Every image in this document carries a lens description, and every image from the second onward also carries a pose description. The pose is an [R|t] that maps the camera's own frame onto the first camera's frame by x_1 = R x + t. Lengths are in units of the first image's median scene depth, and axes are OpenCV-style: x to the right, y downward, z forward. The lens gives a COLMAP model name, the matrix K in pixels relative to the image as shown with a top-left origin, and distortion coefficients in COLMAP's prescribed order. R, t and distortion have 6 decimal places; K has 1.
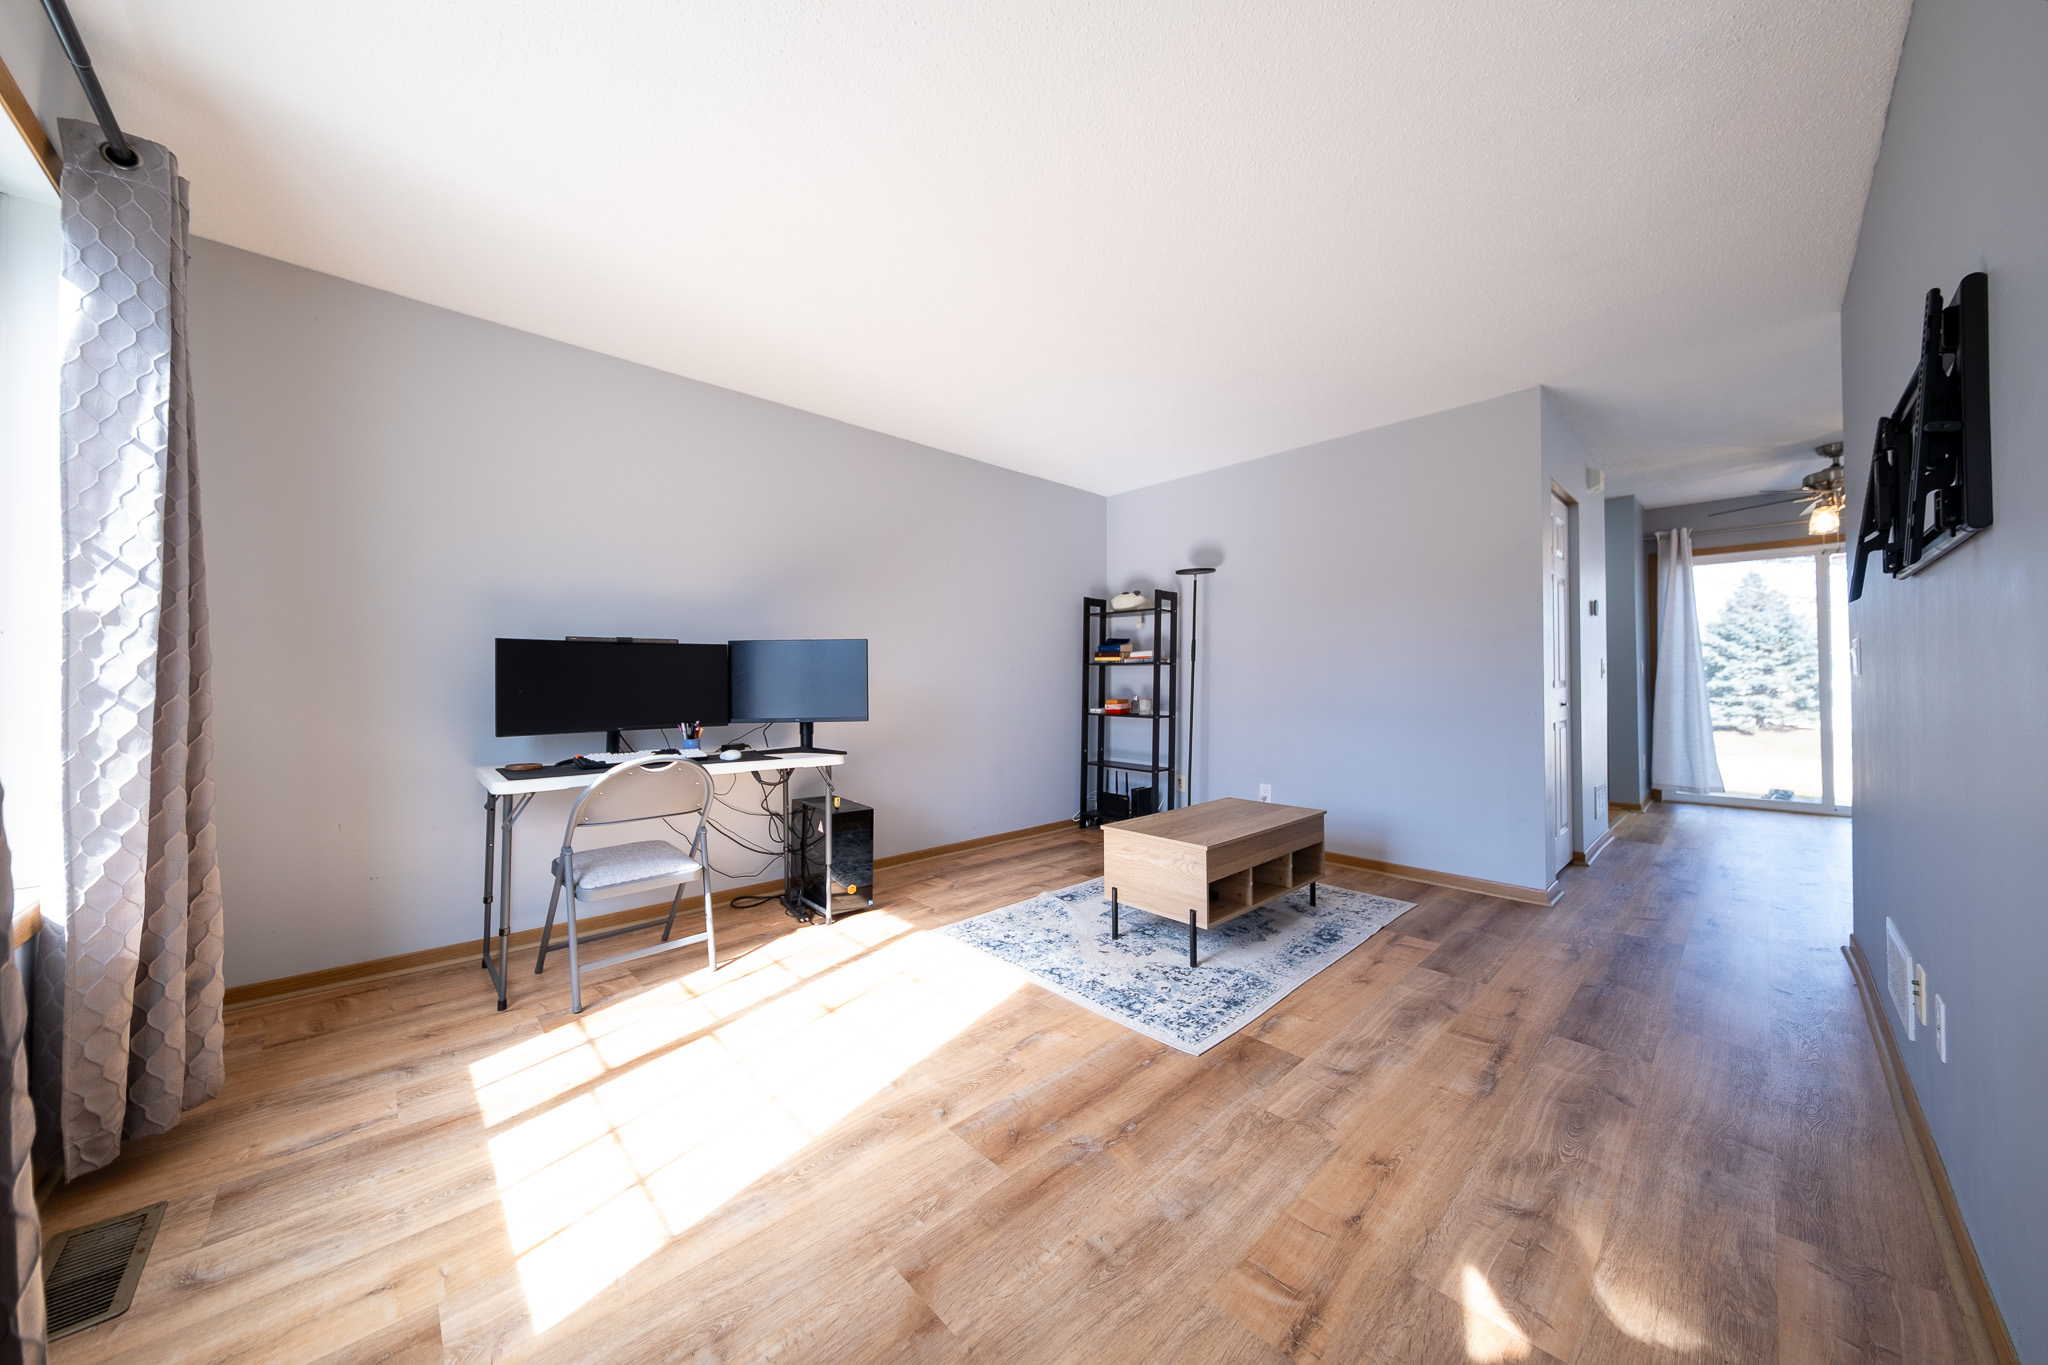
lens RADIAL K [[692.2, 0, 1018.8], [0, 692.2, 677.5], [0, 0, 1]] dist [0.005619, -0.000228]
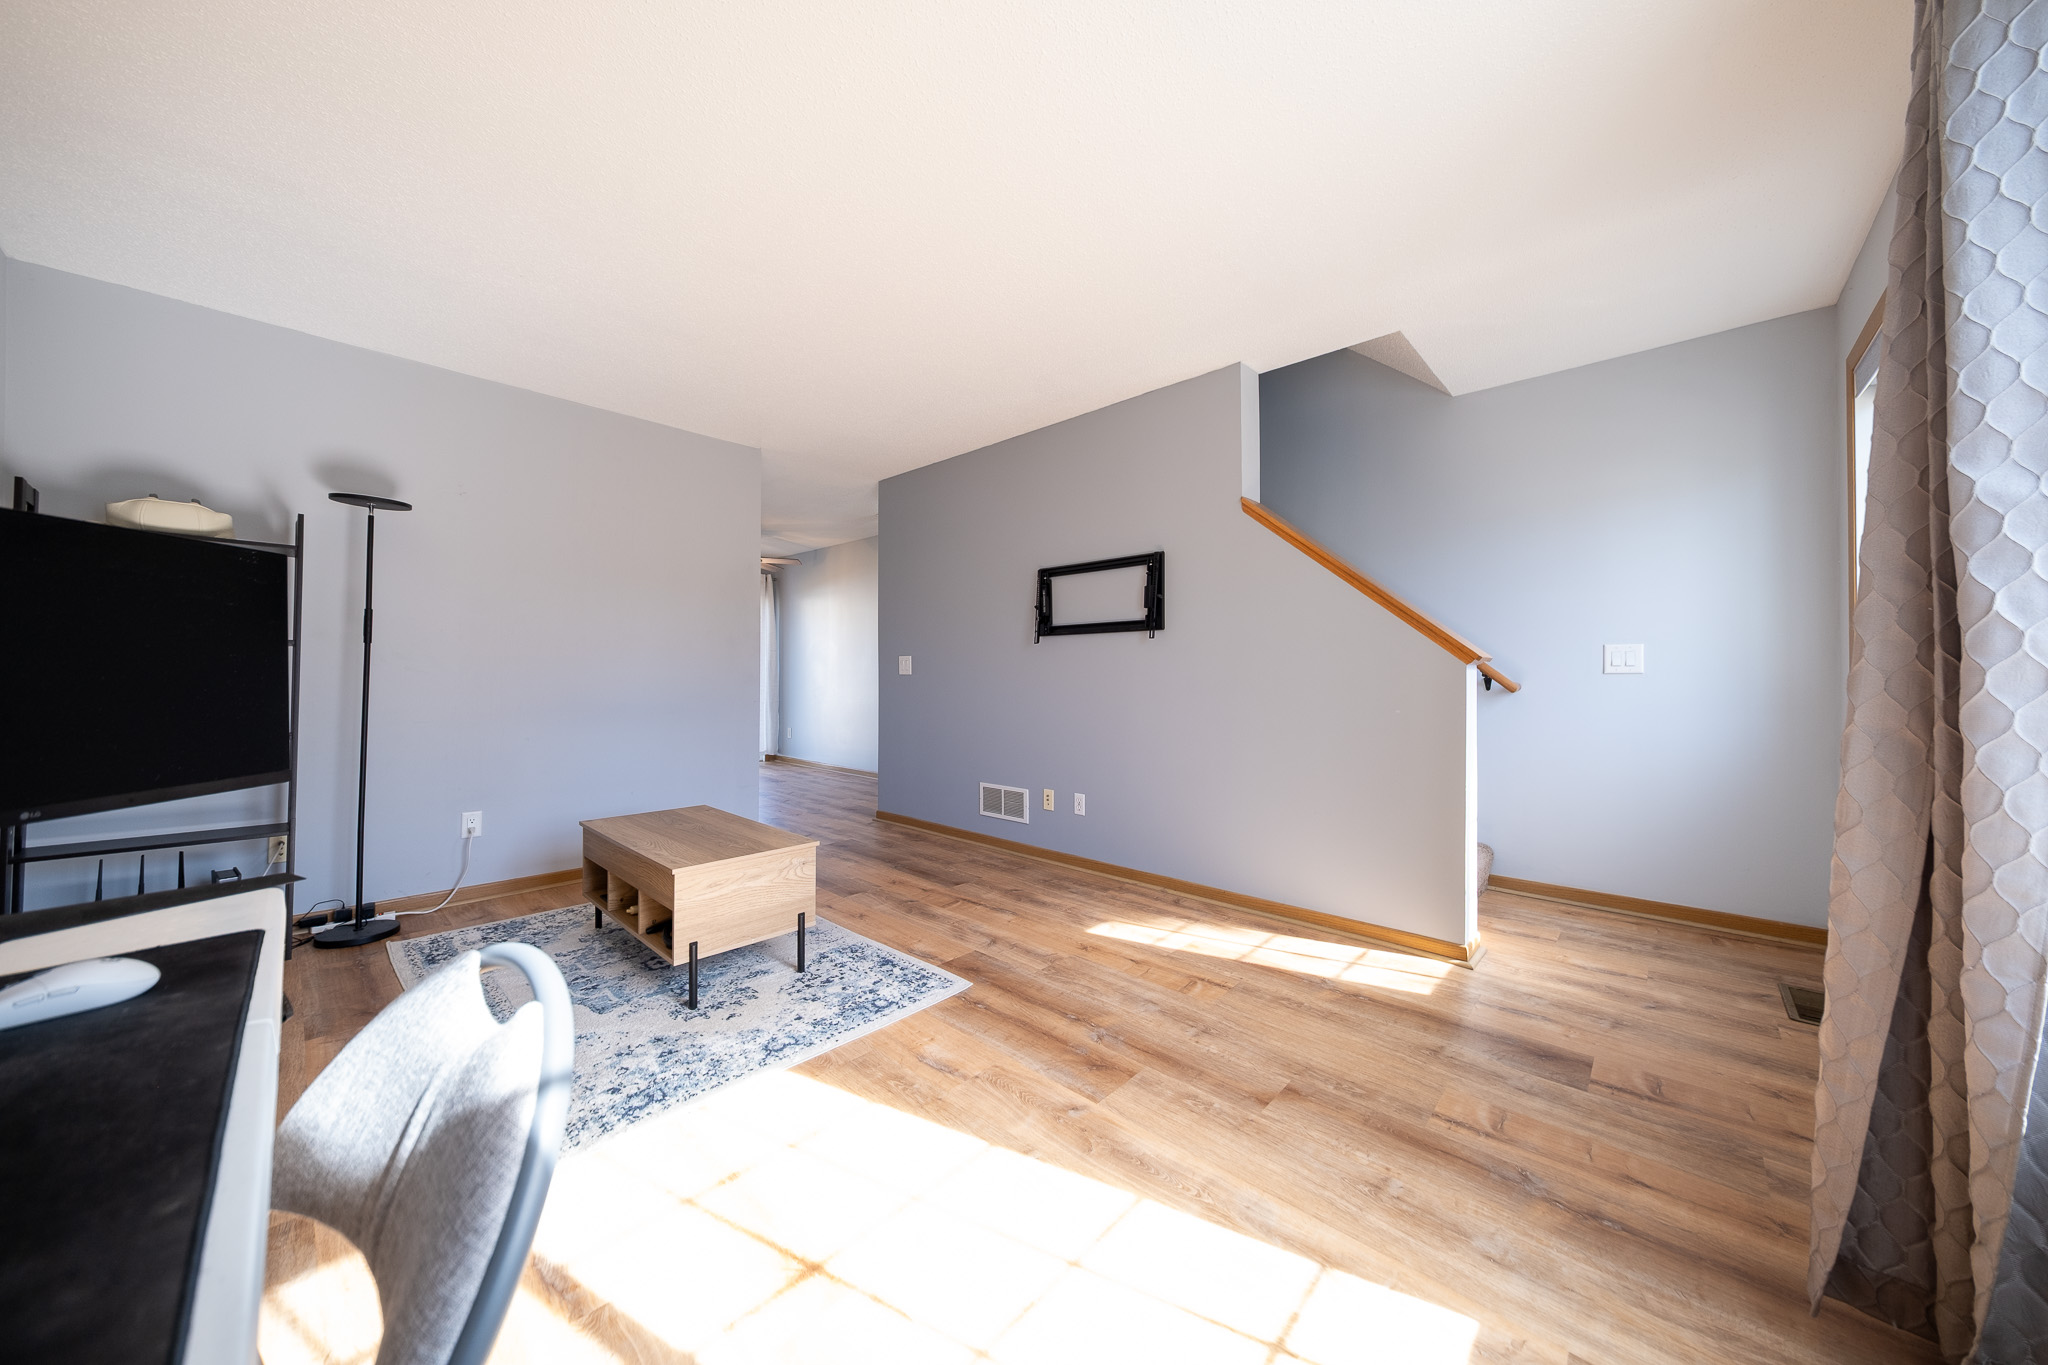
lens RADIAL K [[692.2, 0, 1018.8], [0, 692.2, 677.5], [0, 0, 1]] dist [0.005619, -0.000228]
pose [[-0.060867, -0.002915, 0.998142, -0.889824], [-0.002715, 0.999993, 0.002755, 0.006361], [-0.998142, -0.002542, -0.060874, 0.930290]]
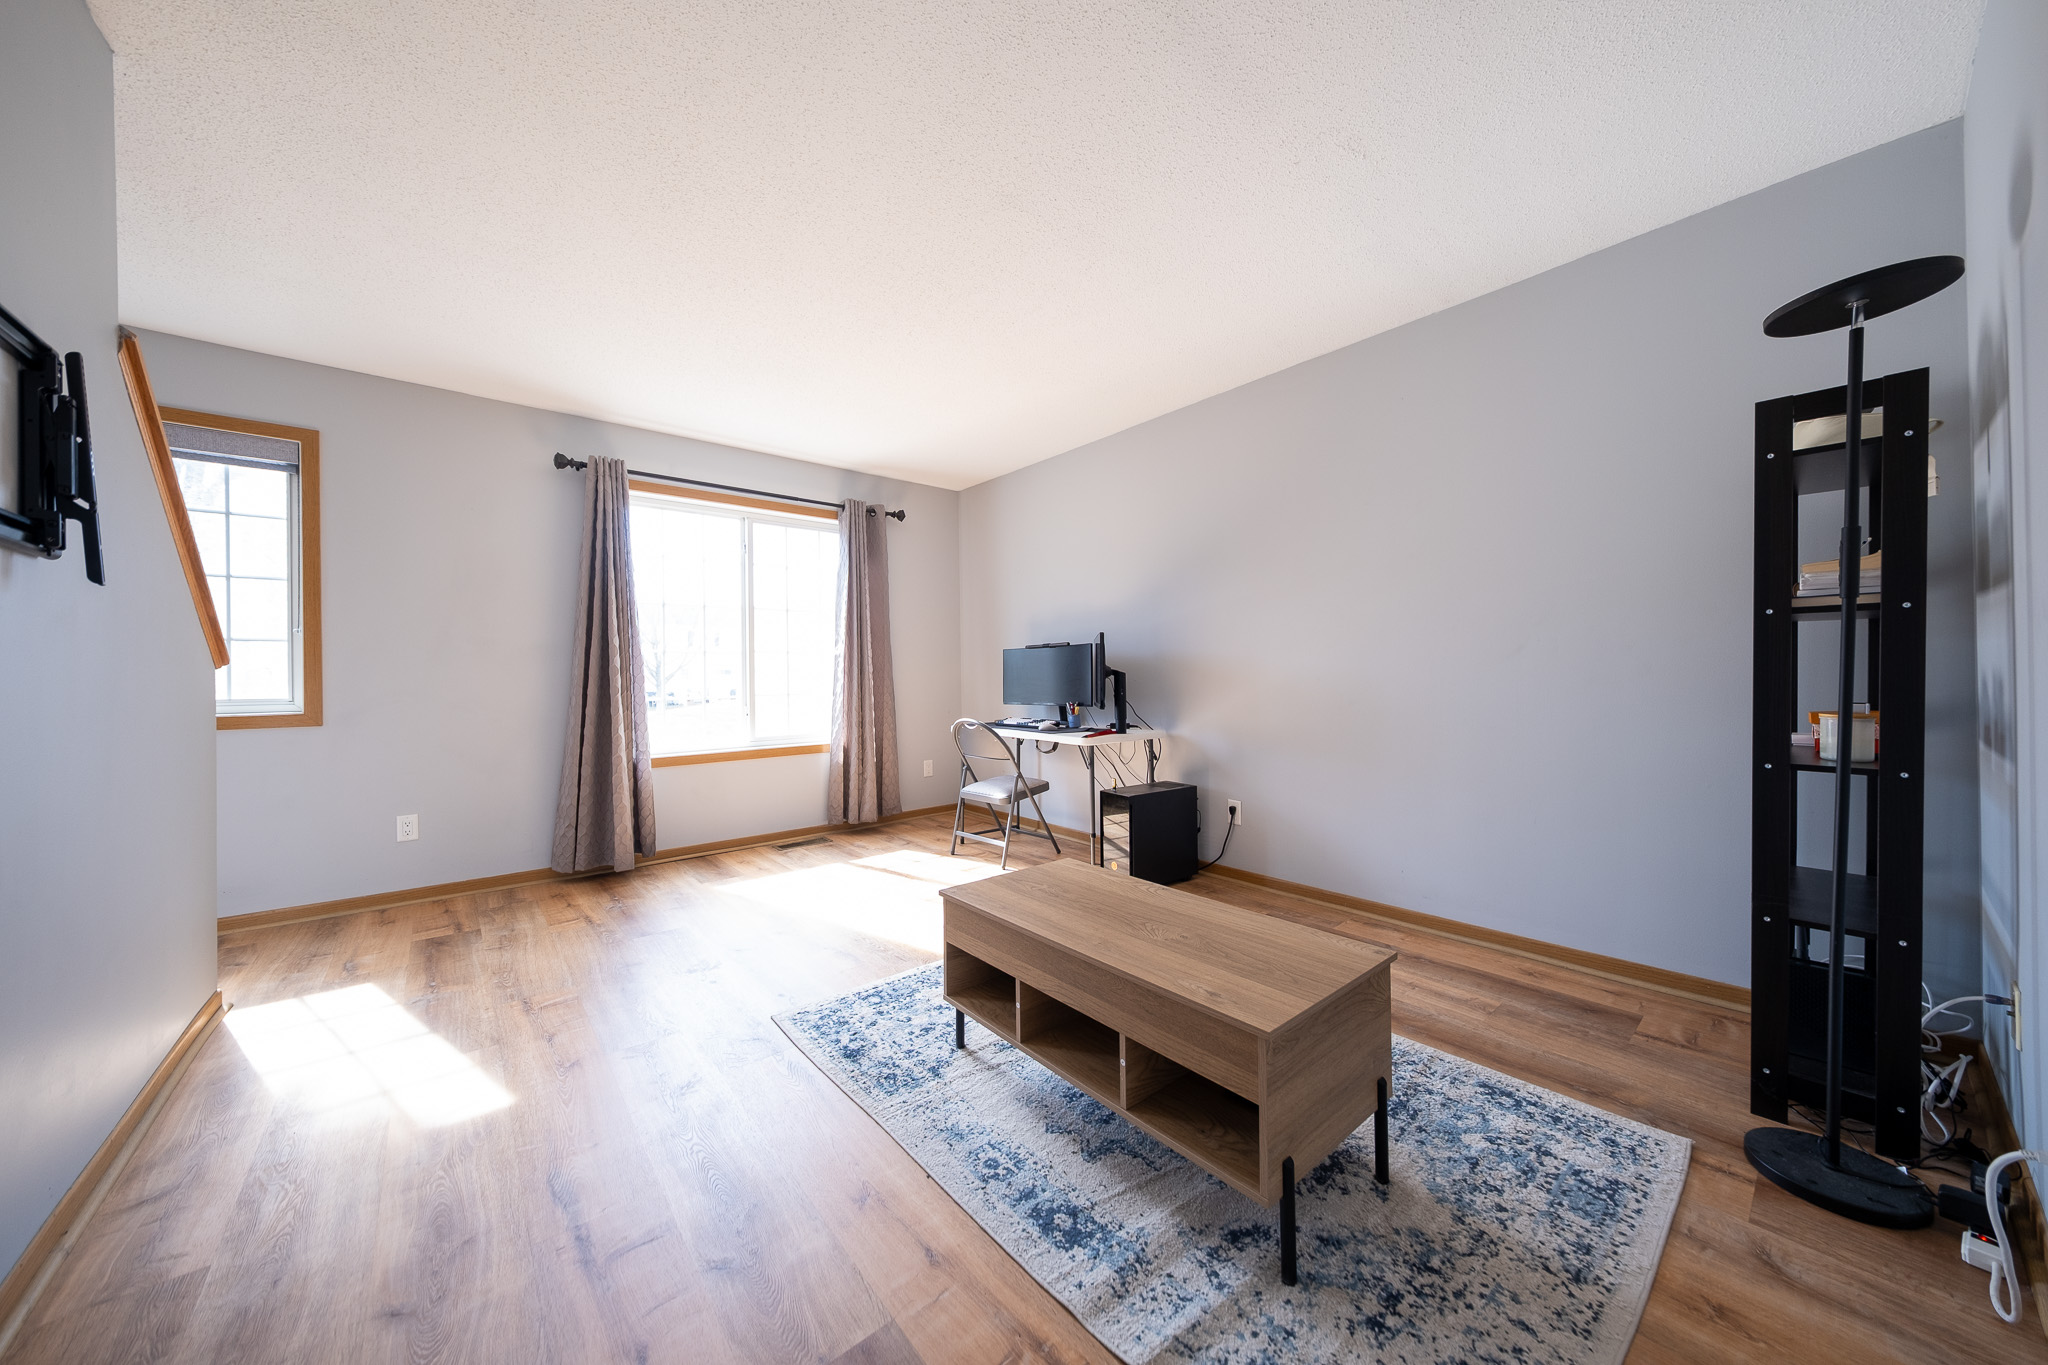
lens RADIAL K [[692.2, 0, 1018.8], [0, 692.2, 677.5], [0, 0, 1]] dist [0.005619, -0.000228]
pose [[-0.058502, 0.005603, -0.998272, 1.242734], [0.012162, 0.999914, 0.004899, 0.006976], [0.998213, -0.011854, -0.058565, 1.367545]]
